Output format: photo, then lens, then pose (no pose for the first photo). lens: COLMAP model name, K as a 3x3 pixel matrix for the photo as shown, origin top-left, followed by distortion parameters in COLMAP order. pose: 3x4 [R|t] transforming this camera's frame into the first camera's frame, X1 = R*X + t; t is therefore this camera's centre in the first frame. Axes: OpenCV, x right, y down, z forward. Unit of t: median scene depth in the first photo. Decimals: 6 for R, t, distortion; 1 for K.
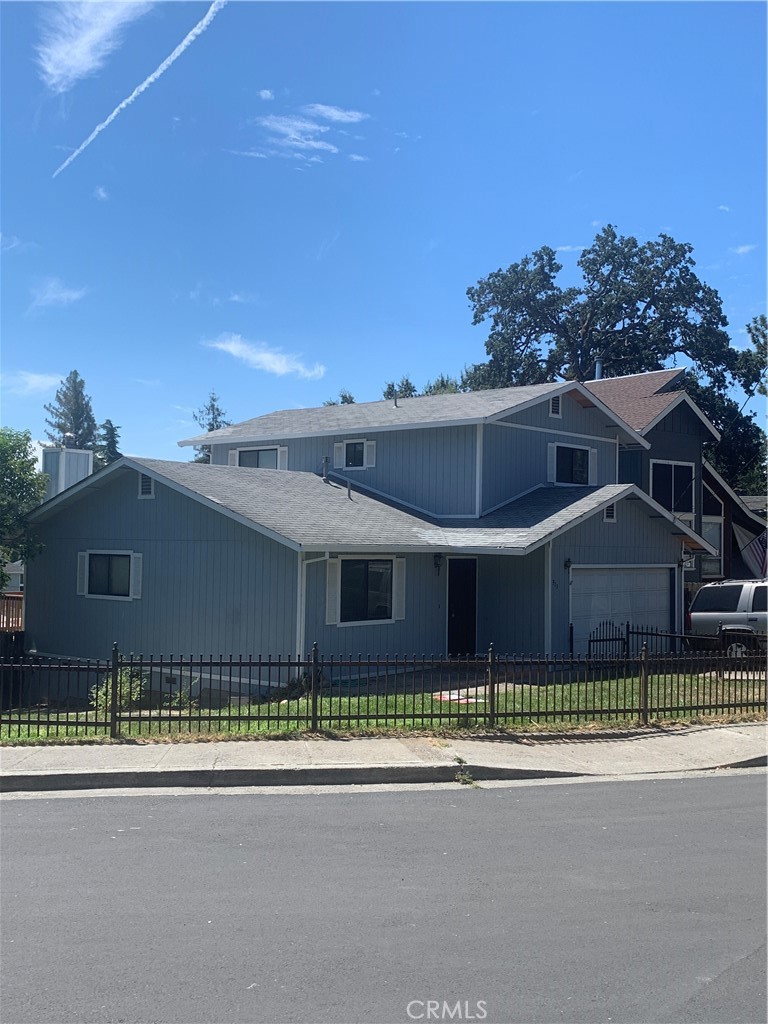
lens RADIAL K [[1123.1, 0, 385.0], [0, 1123.1, 511.3], [0, 0, 1]] dist [0.067398, 0.000000]
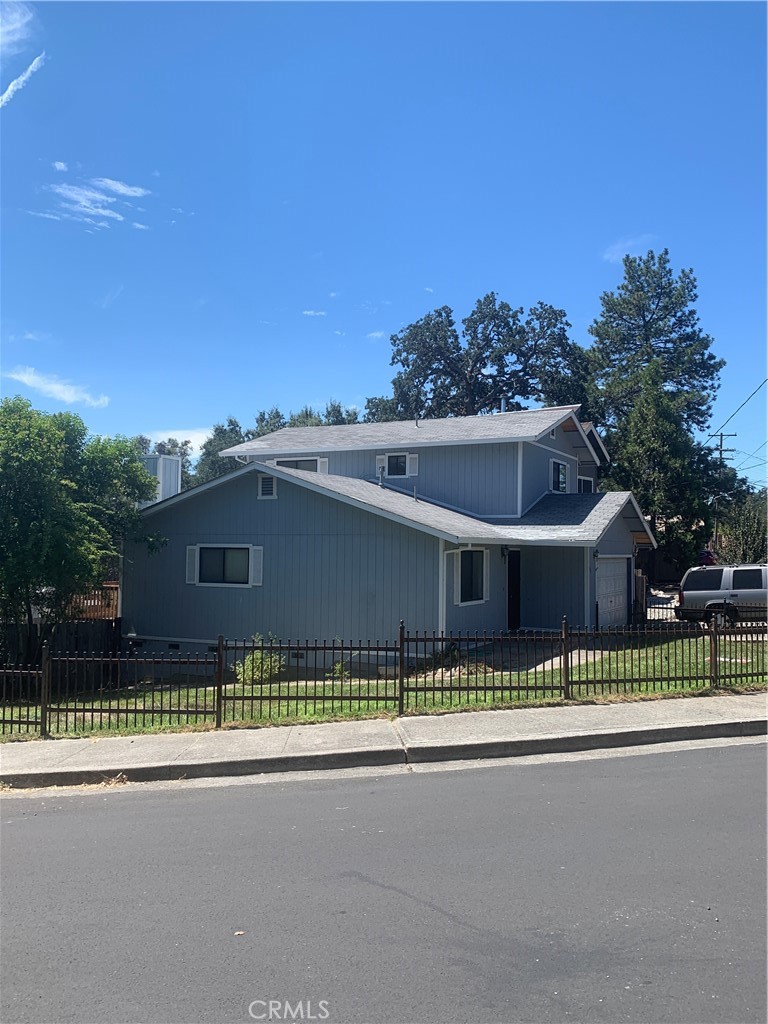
lens RADIAL K [[896.6, 0, 382.7], [0, 896.6, 514.1], [0, 0, 1]] dist [0.053797, 0.000406]
pose [[0.971119, 0.005284, 0.238536, -0.301438], [-0.003888, 0.999972, -0.006323, 0.009149], [-0.238563, 0.005213, 0.971113, 0.075298]]
